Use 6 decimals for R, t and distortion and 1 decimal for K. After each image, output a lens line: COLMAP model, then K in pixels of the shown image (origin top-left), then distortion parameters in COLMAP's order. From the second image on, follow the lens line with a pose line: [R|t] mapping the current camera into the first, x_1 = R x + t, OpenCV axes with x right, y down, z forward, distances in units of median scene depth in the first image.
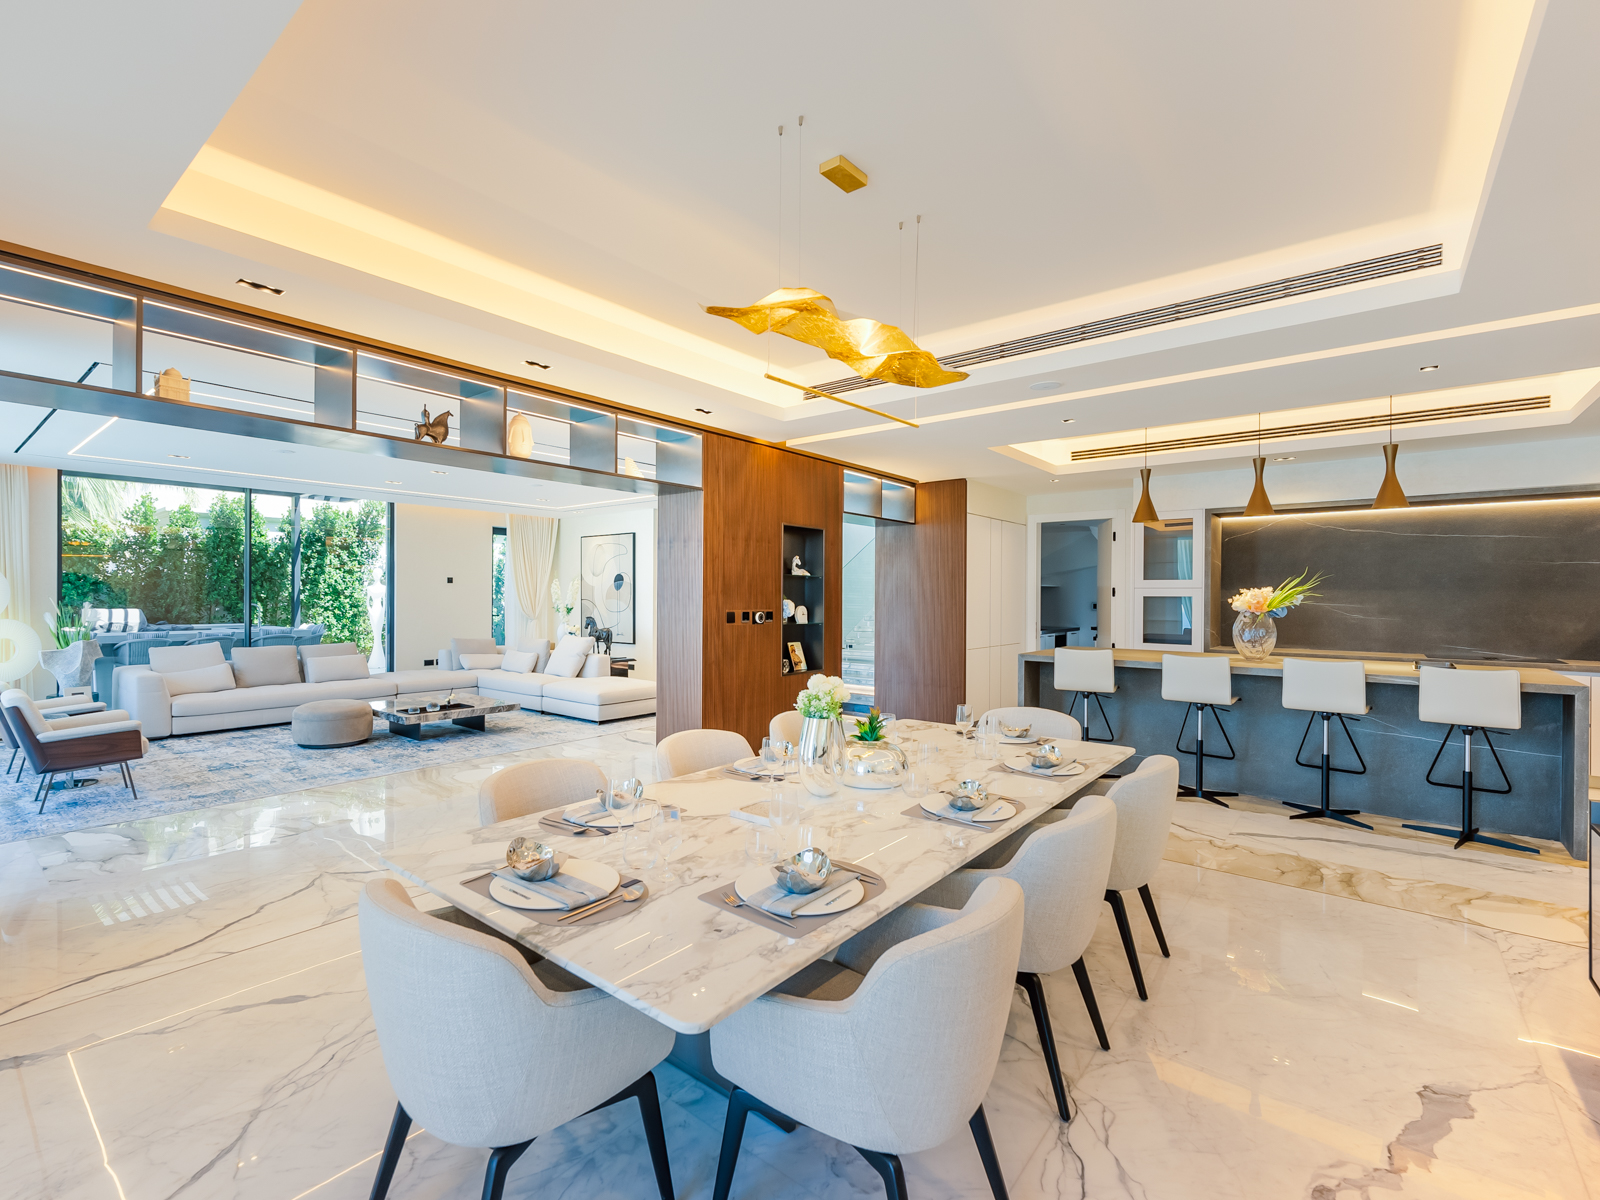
lens RADIAL K [[740.5, 0, 798.0], [0, 740.5, 598.8], [0, 0, 1]] dist [-0.000266, -0.000205]
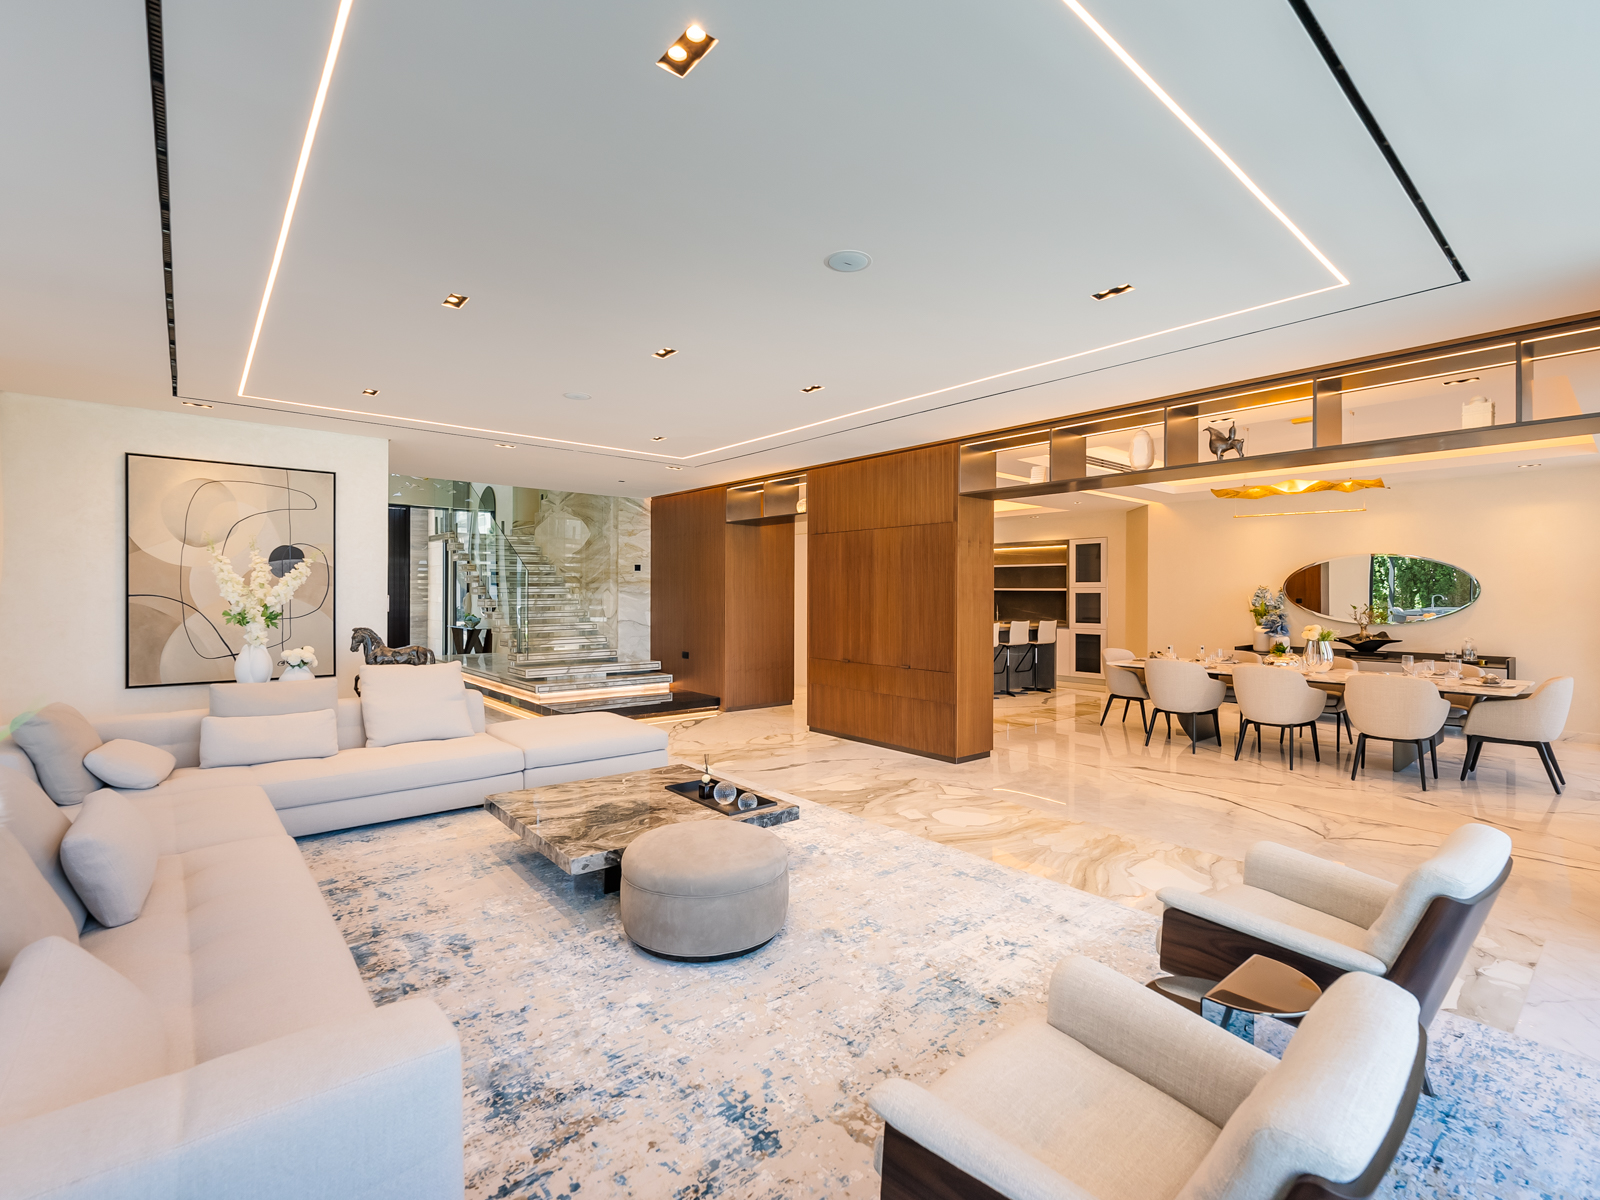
lens RADIAL K [[740.5, 0, 798.6], [0, 740.5, 598.0], [0, 0, 1]] dist [-0.000266, -0.000205]
pose [[0.206610, -0.011981, 0.978350, -0.737157], [0.004715, 0.999926, 0.011249, -0.000725], [-0.978412, 0.002289, 0.206651, 0.606865]]
